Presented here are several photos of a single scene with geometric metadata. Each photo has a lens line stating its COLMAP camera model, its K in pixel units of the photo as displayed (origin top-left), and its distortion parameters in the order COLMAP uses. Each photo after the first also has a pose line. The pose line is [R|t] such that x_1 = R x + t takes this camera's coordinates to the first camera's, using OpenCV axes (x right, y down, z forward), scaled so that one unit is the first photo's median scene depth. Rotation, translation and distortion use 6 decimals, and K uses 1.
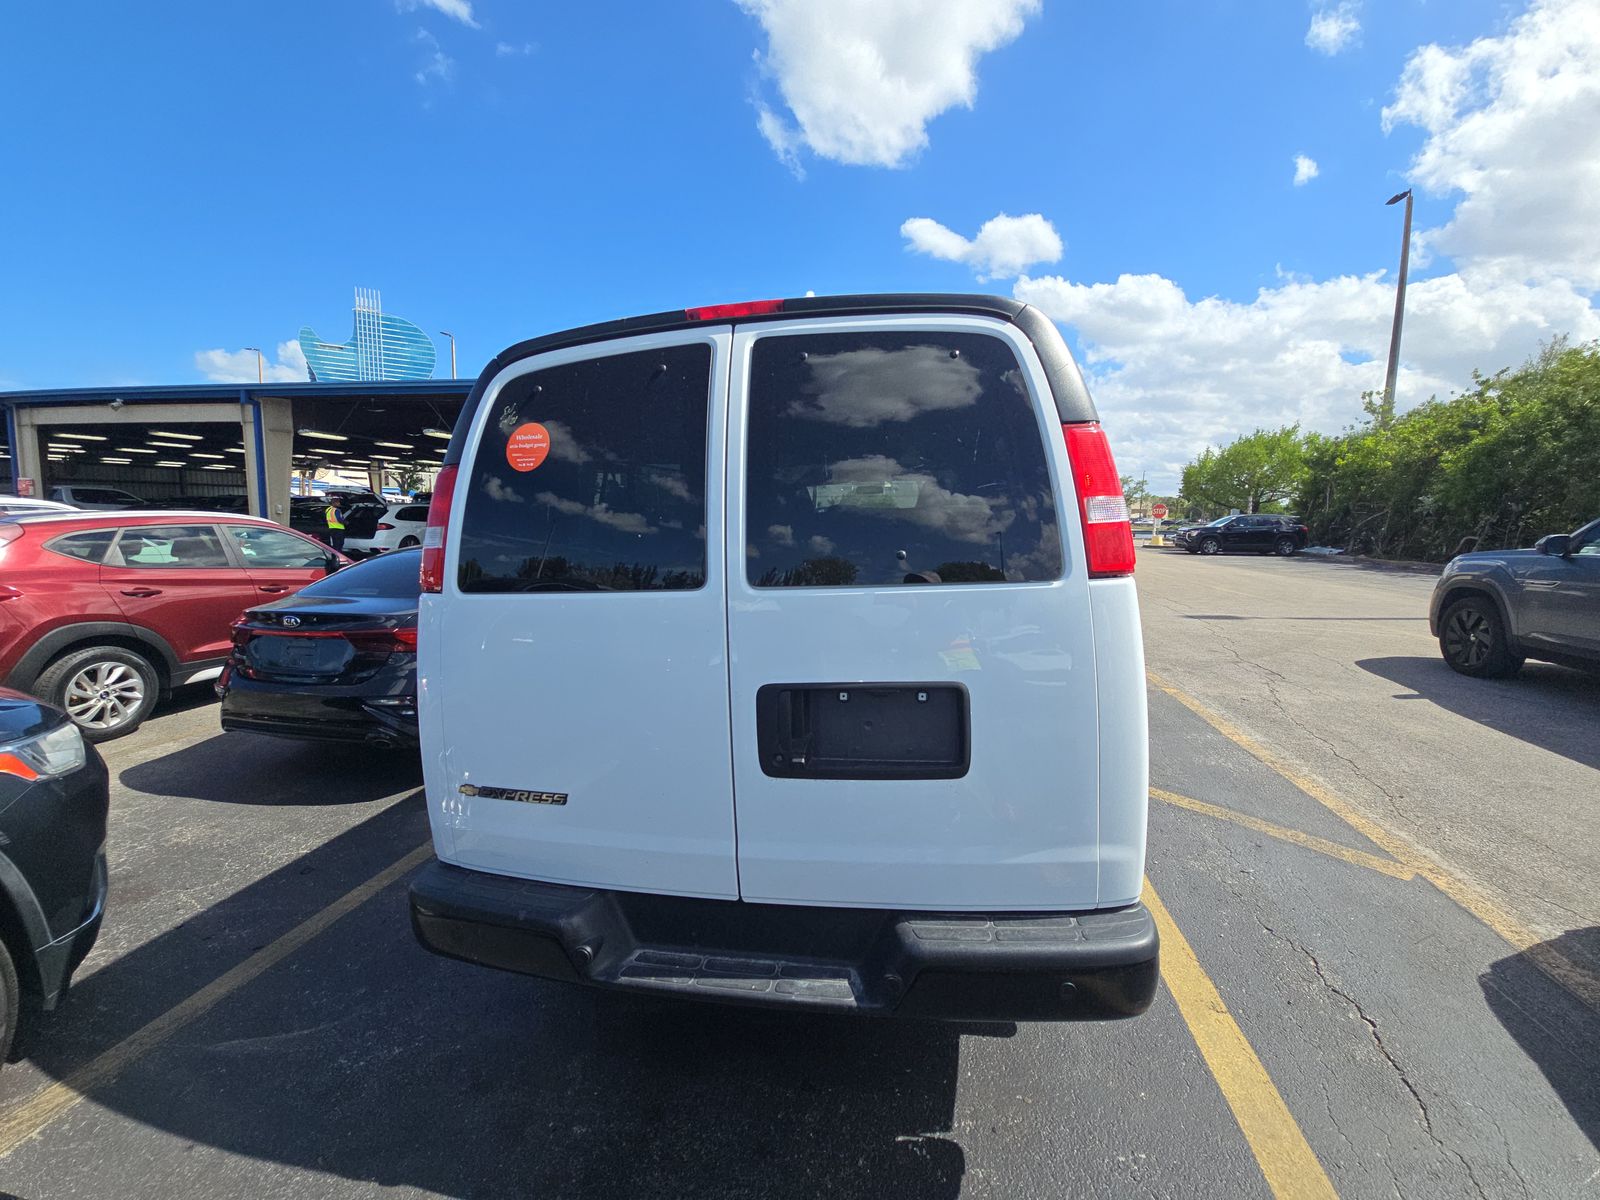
lens RADIAL K [[650.0, 0, 799.1], [0, 650.0, 592.7], [0, 0, 1]] dist [0.000135, -0.001129]
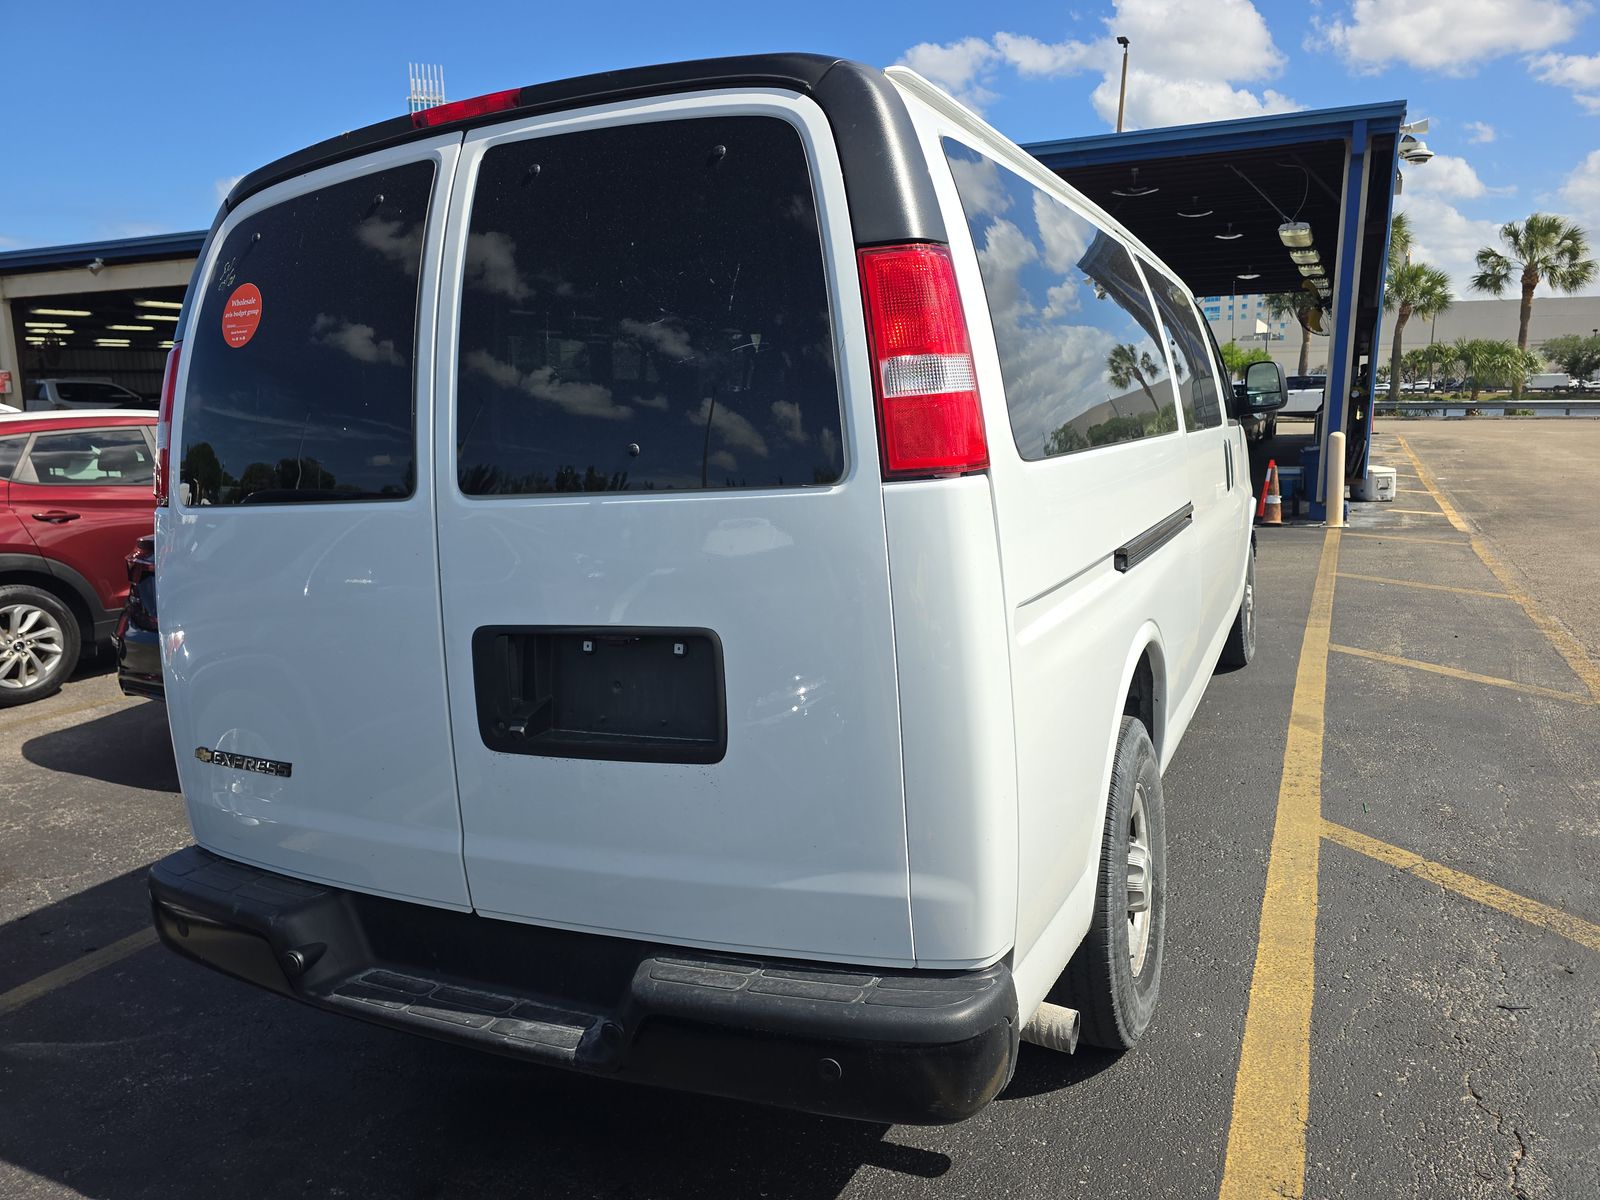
lens RADIAL K [[1075.4, 0, 806.3], [0, 1075.4, 591.9], [0, 0, 1]] dist [0.044398, -0.036705]
pose [[0.966251, 0.019088, -0.256896, 0.551560], [-0.003690, 0.998174, 0.060289, 0.021862], [0.257578, -0.057306, 0.964557, -0.084423]]
